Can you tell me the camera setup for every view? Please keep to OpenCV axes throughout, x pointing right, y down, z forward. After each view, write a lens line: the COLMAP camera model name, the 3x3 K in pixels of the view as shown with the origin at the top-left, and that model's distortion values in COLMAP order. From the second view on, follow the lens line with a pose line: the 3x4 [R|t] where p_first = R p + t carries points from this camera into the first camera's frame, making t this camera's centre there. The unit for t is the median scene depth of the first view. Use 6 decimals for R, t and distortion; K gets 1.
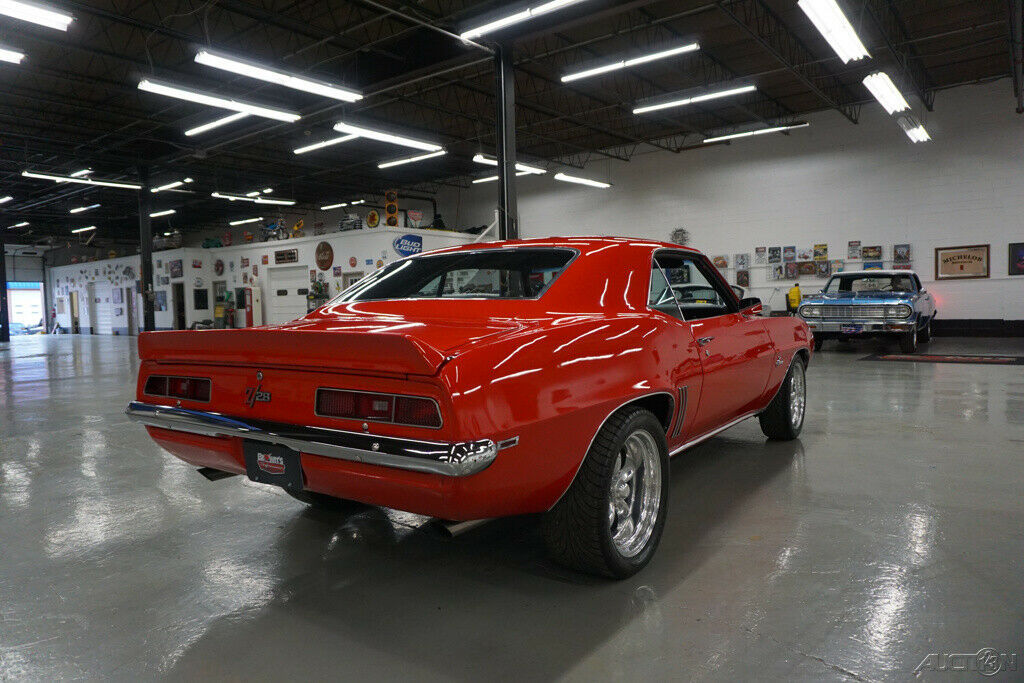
lens RADIAL K [[680.2, 0, 511.8], [0, 680.2, 338.2], [0, 0, 1]] dist [-0.051747, 0.032819]
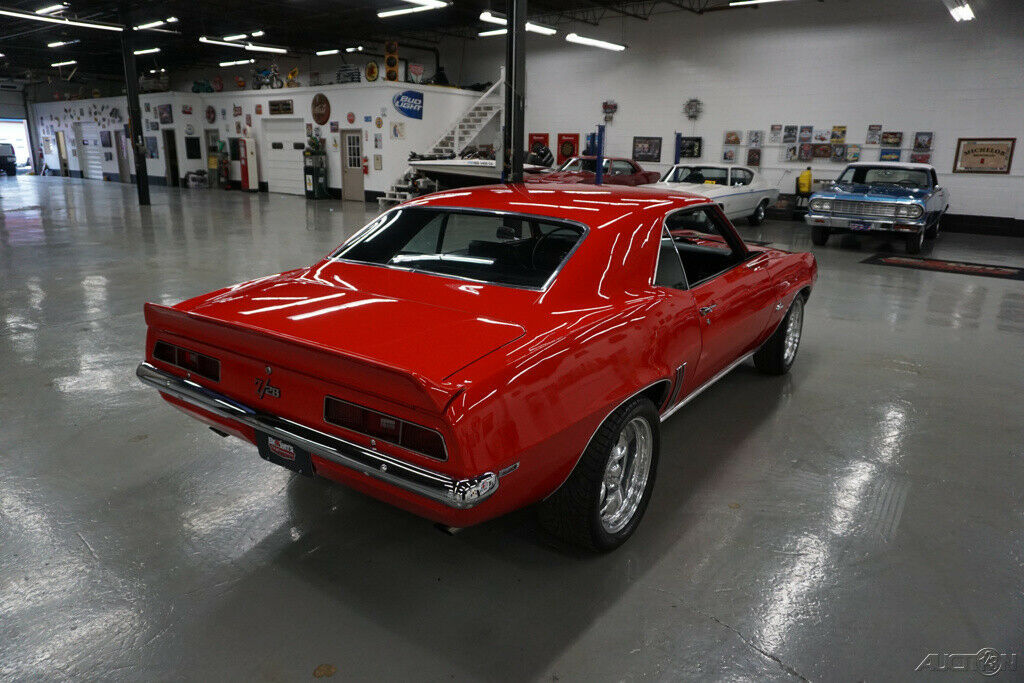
lens RADIAL K [[680.2, 0, 511.8], [0, 680.2, 338.2], [0, 0, 1]] dist [-0.051747, 0.032819]
pose [[0.999115, 0.041332, 0.007773, -0.001743], [-0.042033, 0.975089, 0.217793, -0.026628], [0.001422, -0.217927, 0.975964, 0.001821]]
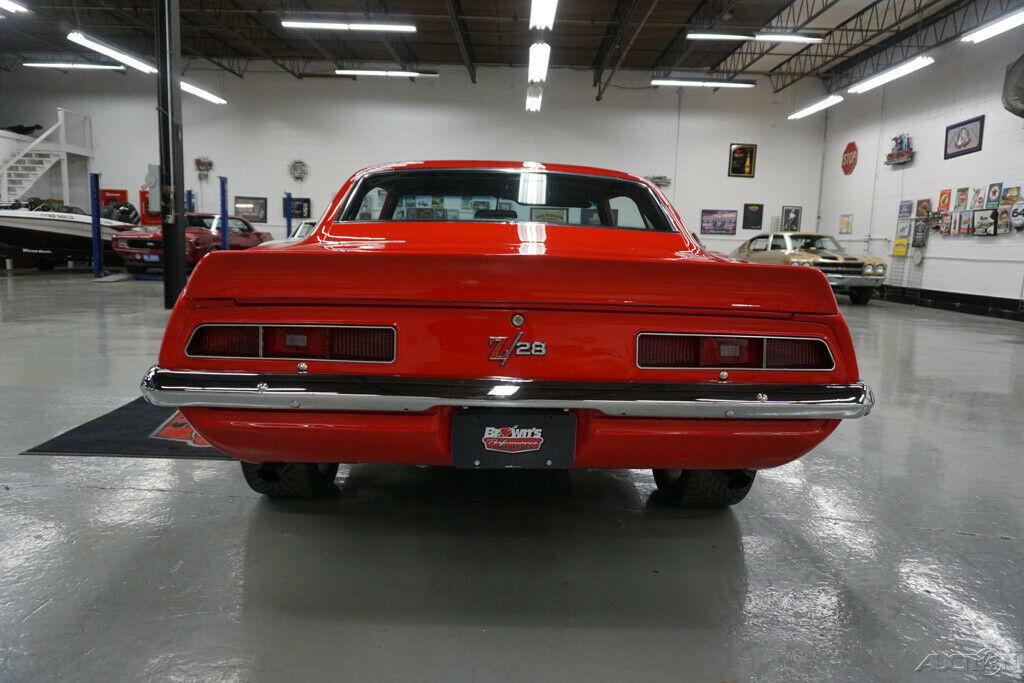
lens RADIAL K [[667.9, 0, 508.1], [0, 667.9, 351.6], [0, 0, 1]] dist [-0.046864, 0.030473]
pose [[0.789736, -0.046502, 0.611682, -0.094680], [-0.022557, 0.994247, 0.104709, 0.001791], [-0.613032, -0.096490, 0.784144, 0.052474]]
